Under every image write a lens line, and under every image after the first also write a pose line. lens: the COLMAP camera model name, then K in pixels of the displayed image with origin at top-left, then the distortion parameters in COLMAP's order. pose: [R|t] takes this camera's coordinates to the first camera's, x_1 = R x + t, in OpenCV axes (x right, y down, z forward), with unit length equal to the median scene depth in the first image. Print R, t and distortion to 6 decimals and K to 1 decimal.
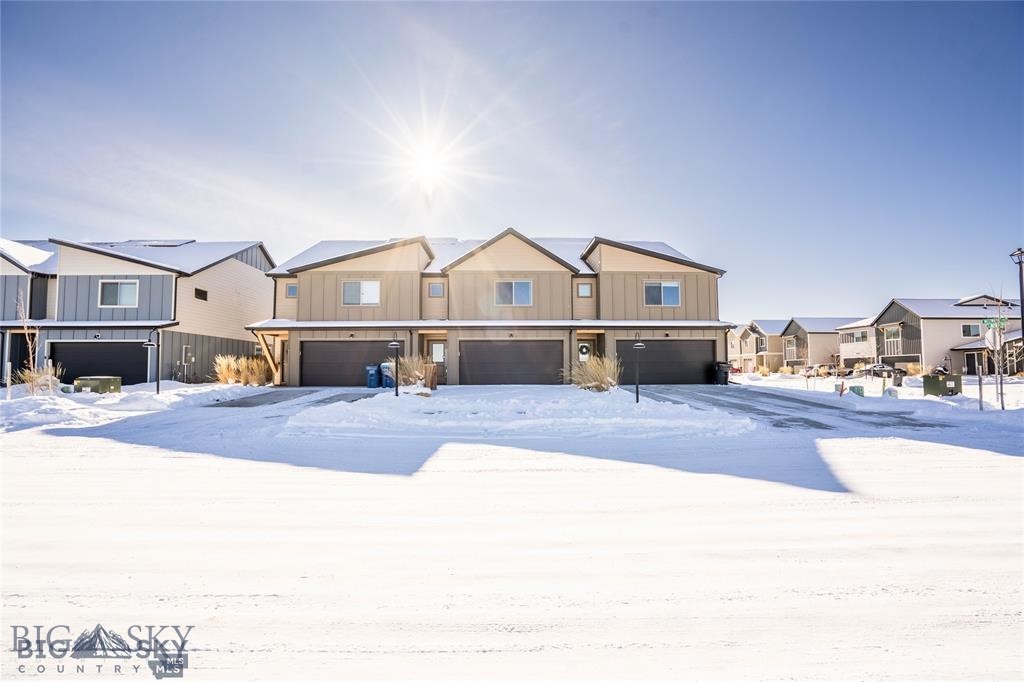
lens RADIAL K [[493.1, 0, 517.0], [0, 493.1, 357.2], [0, 0, 1]] dist [-0.024152, 0.000003]
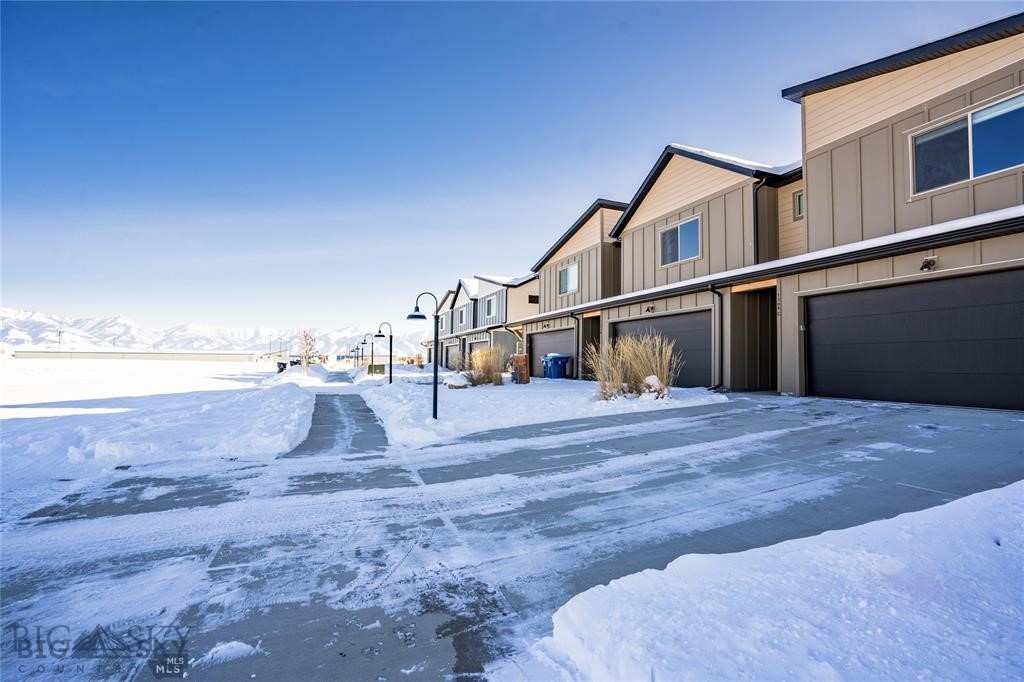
lens RADIAL K [[473.8, 0, 504.6], [0, 473.8, 348.5], [0, 0, 1]] dist [-0.000600, -0.000016]
pose [[0.337782, -0.021242, -0.940985, 0.496571], [0.017526, 0.999714, -0.016276, 0.014105], [0.941061, -0.010994, 0.338058, 0.575395]]
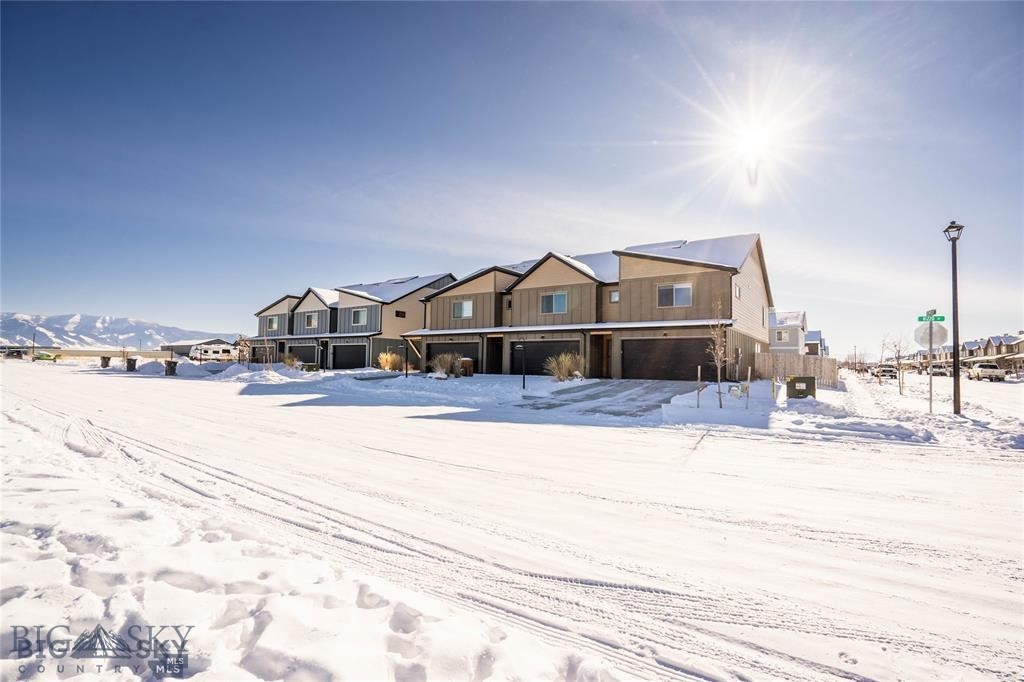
lens RADIAL K [[473.8, 0, 504.6], [0, 473.8, 348.5], [0, 0, 1]] dist [-0.000600, -0.000016]
pose [[0.798184, -0.002696, -0.602407, 0.619321], [-0.005662, 0.999912, -0.011977, -0.000686], [0.602387, 0.012971, 0.798099, -0.034831]]
